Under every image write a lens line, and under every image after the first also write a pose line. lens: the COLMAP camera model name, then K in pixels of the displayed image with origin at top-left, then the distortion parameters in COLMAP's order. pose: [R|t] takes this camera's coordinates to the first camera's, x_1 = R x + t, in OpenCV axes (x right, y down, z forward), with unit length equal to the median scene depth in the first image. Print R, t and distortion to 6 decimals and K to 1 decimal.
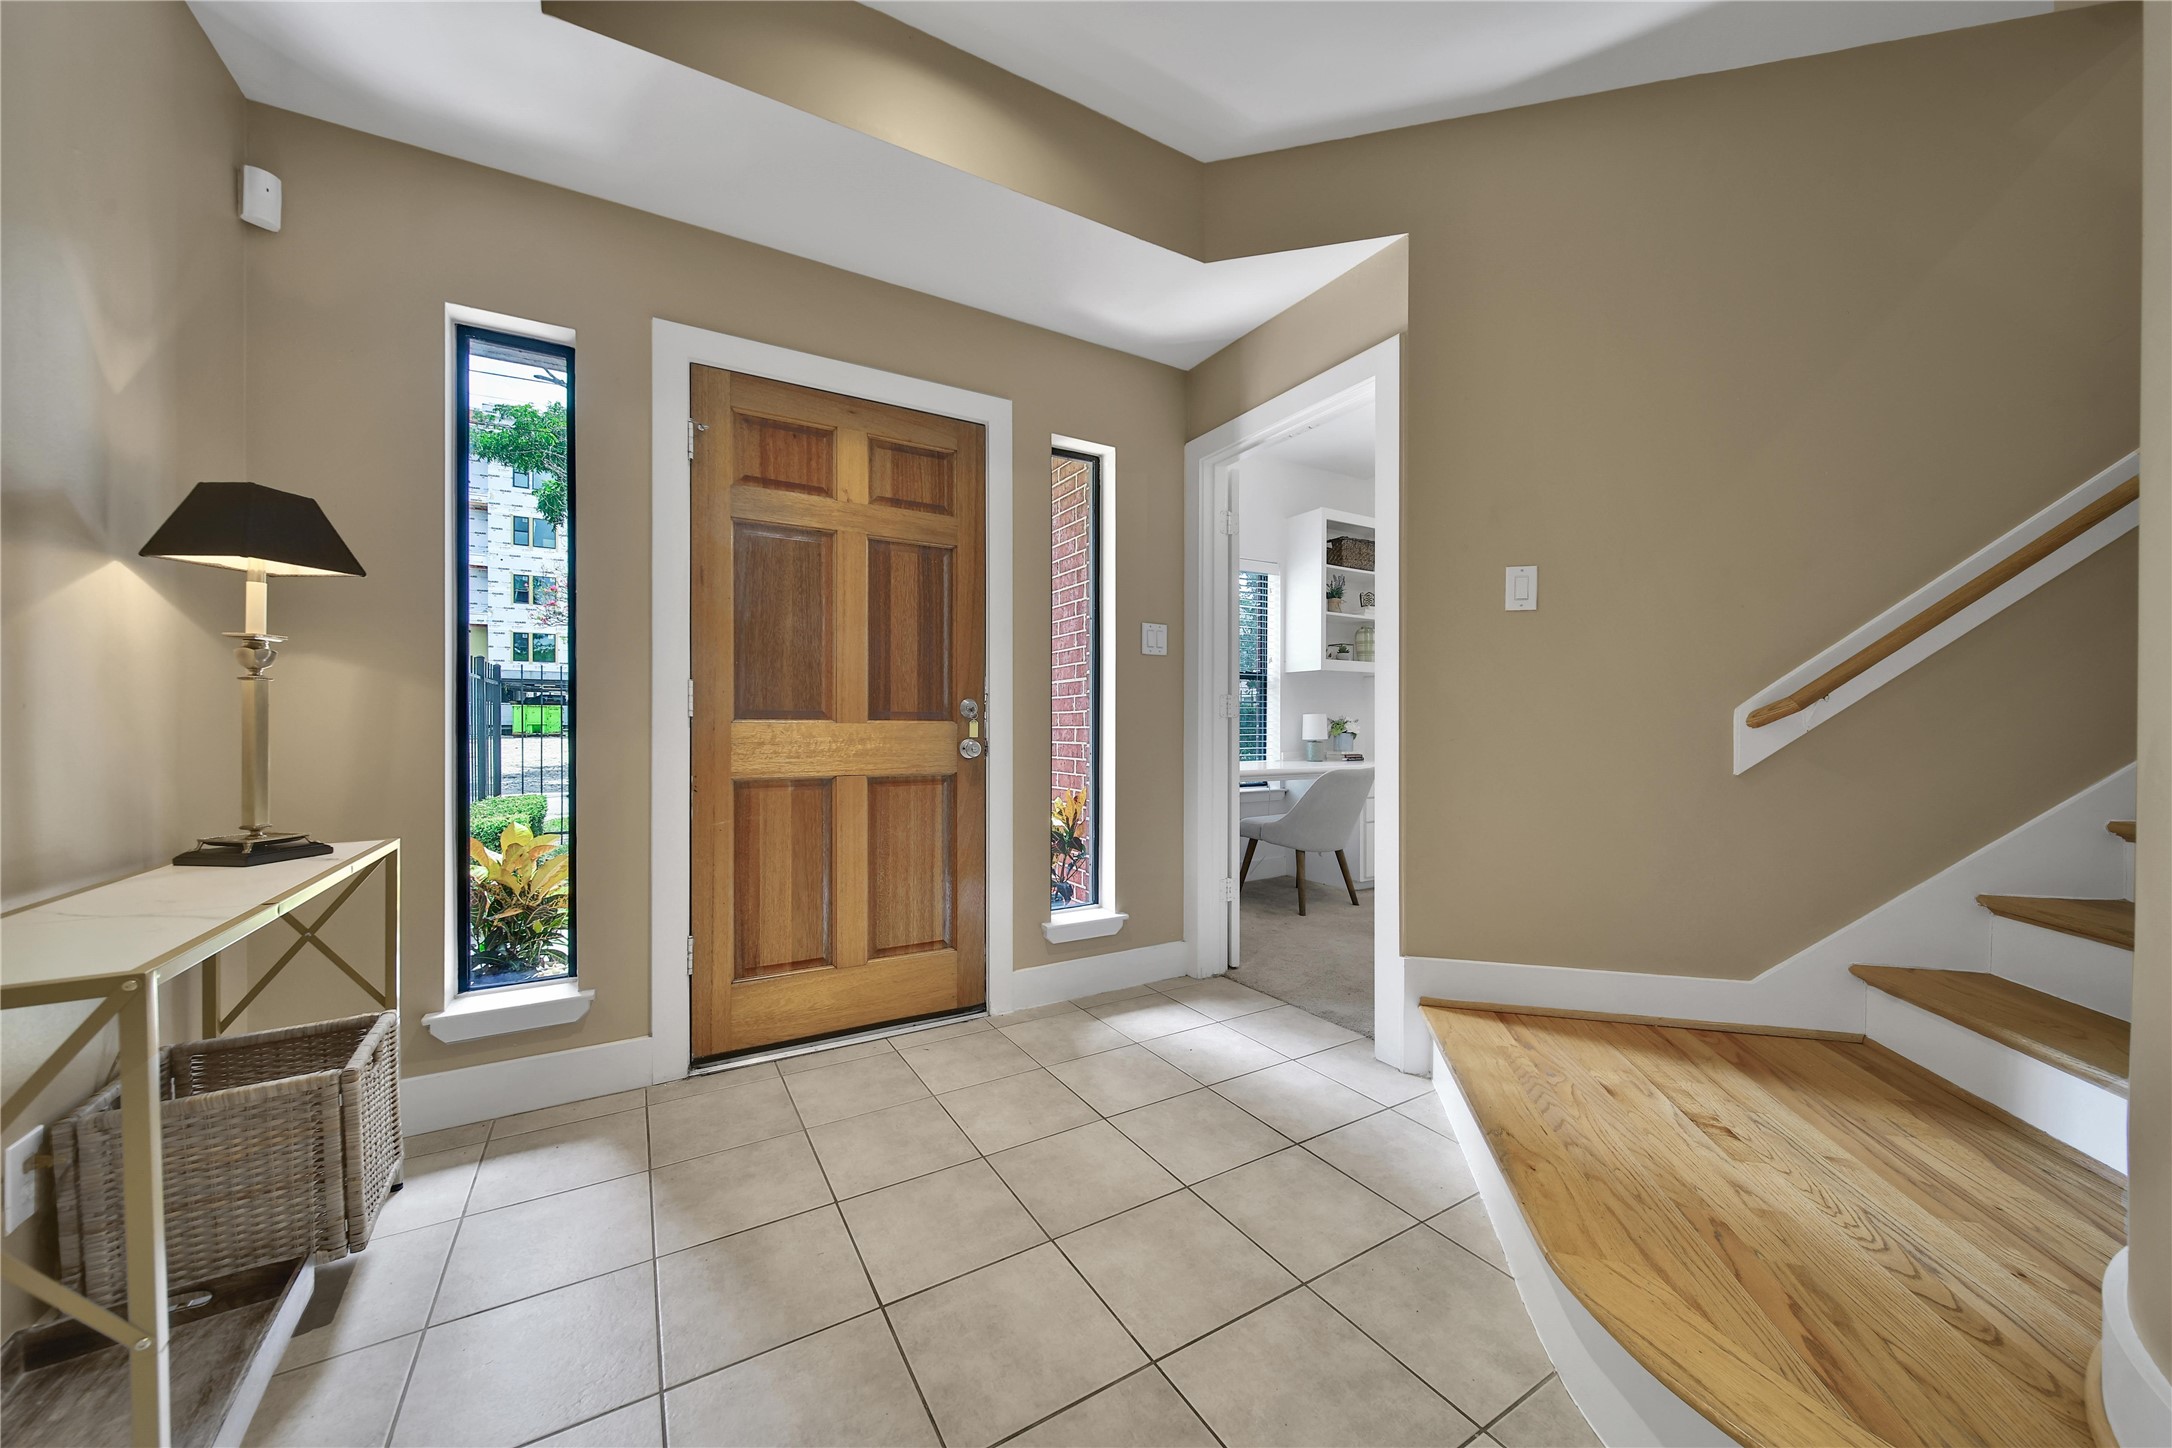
lens RADIAL K [[778.5, 0, 1082.4], [0, 778.5, 741.7], [0, 0, 1]] dist [0.000416, -0.000254]
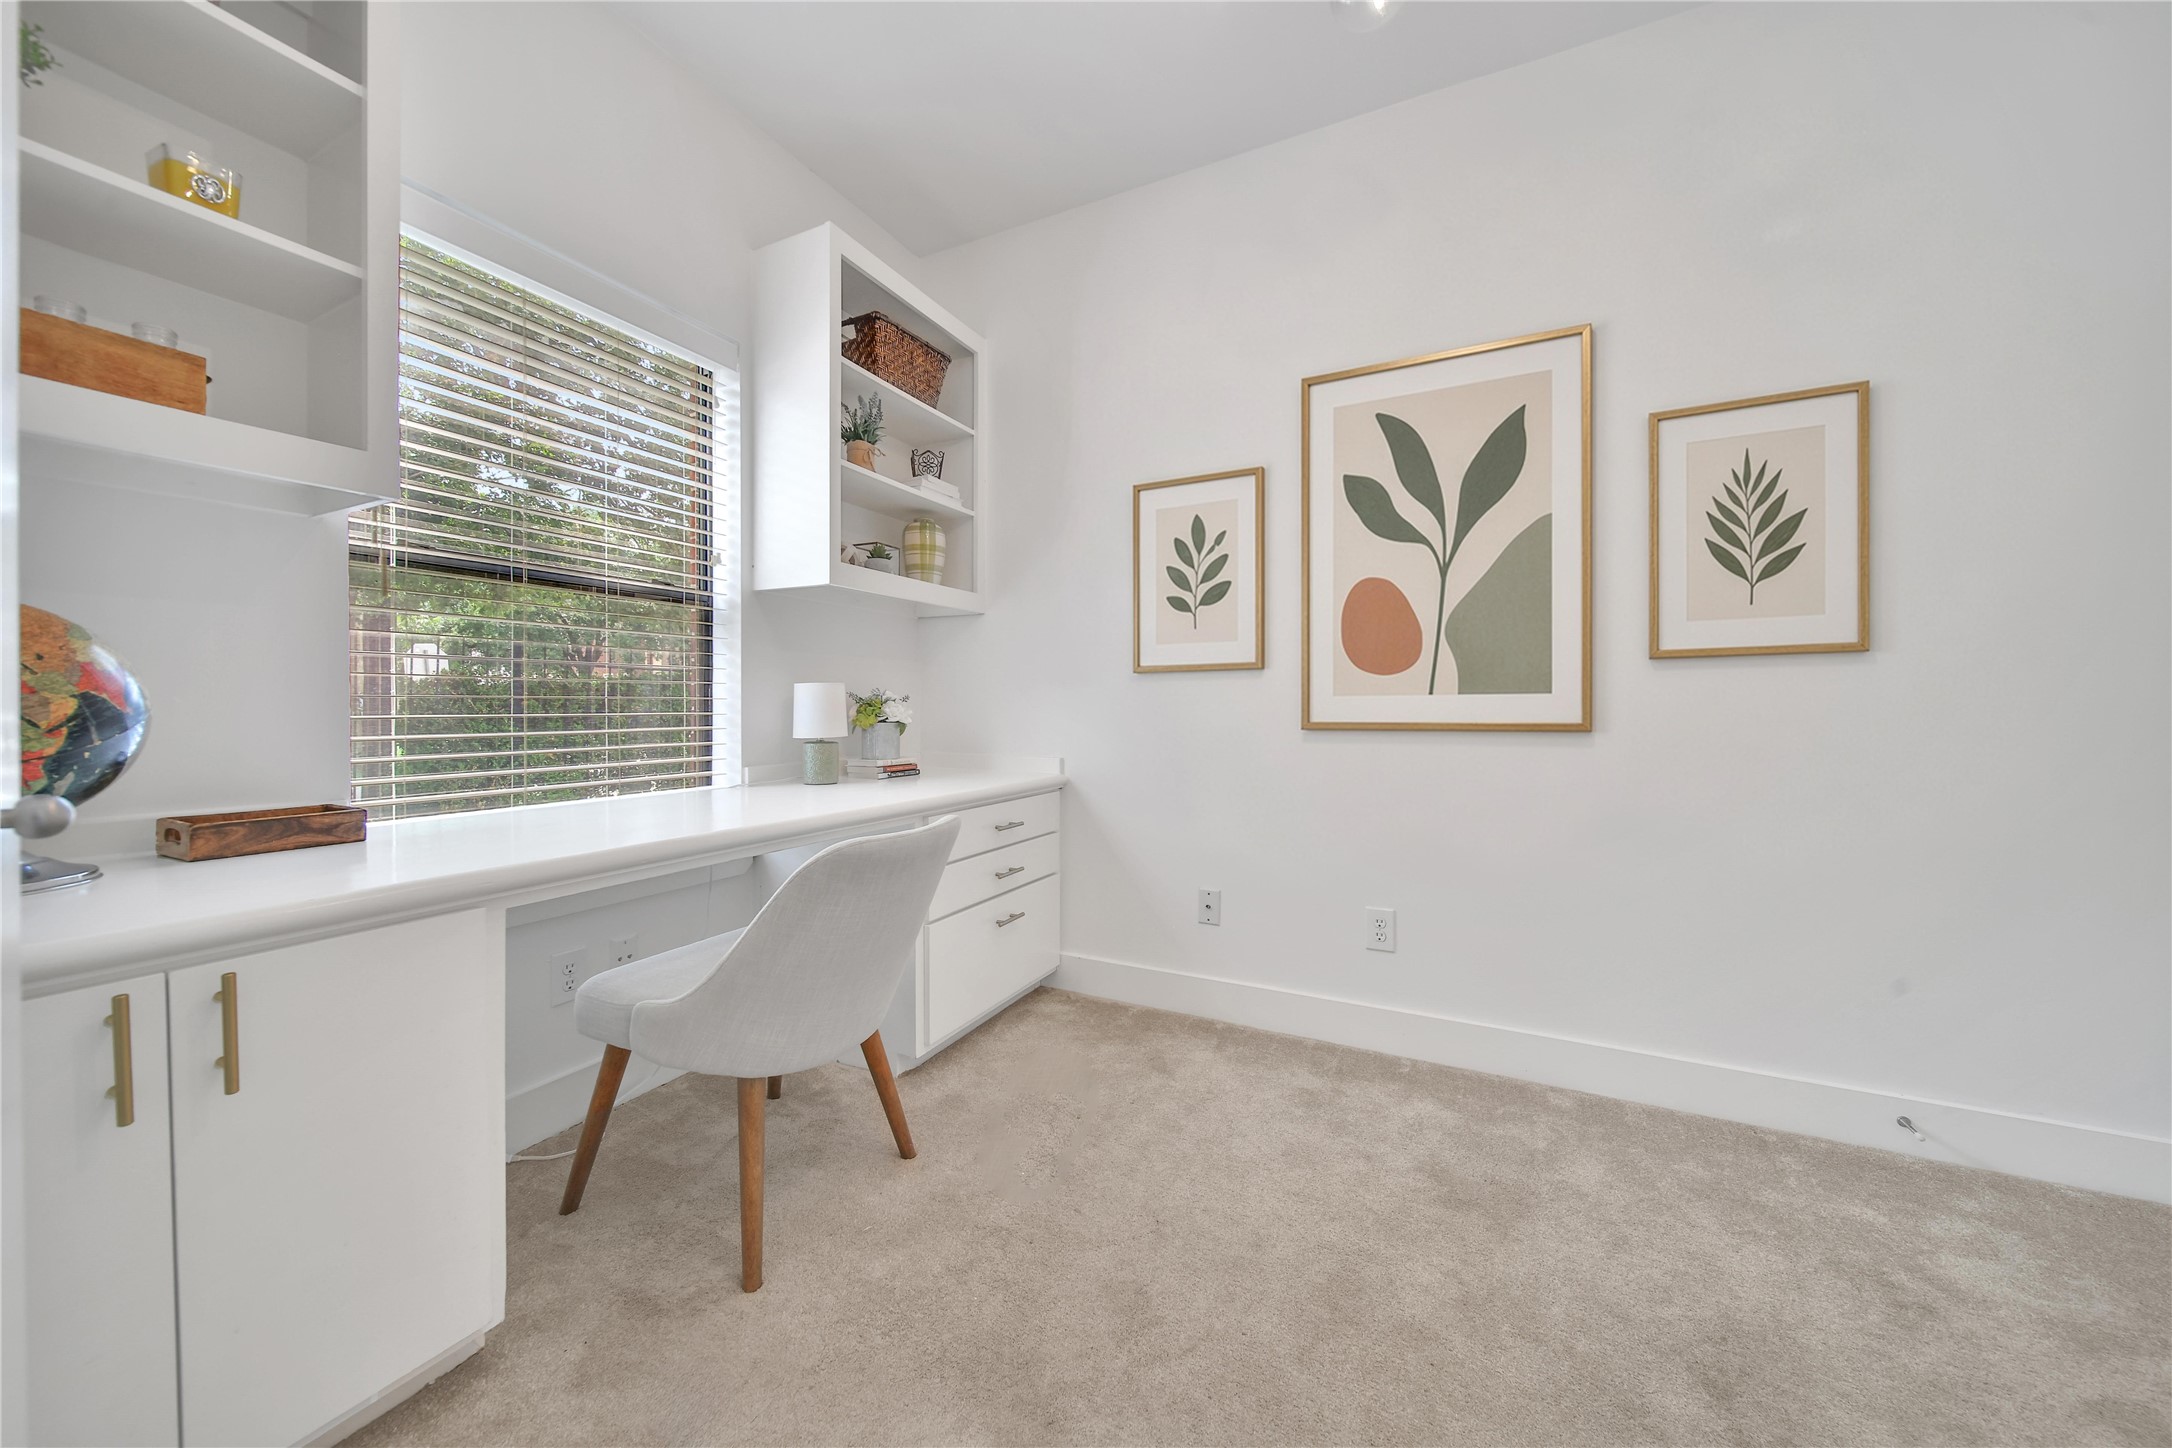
lens RADIAL K [[778.5, 0, 1086.1], [0, 778.5, 716.5], [0, 0, 1]] dist [0.000416, -0.000254]
pose [[0.841843, -0.007542, 0.539670, 0.180453], [0.000970, 0.999922, 0.012461, -0.021235], [-0.539722, -0.009967, 0.841784, 0.518976]]
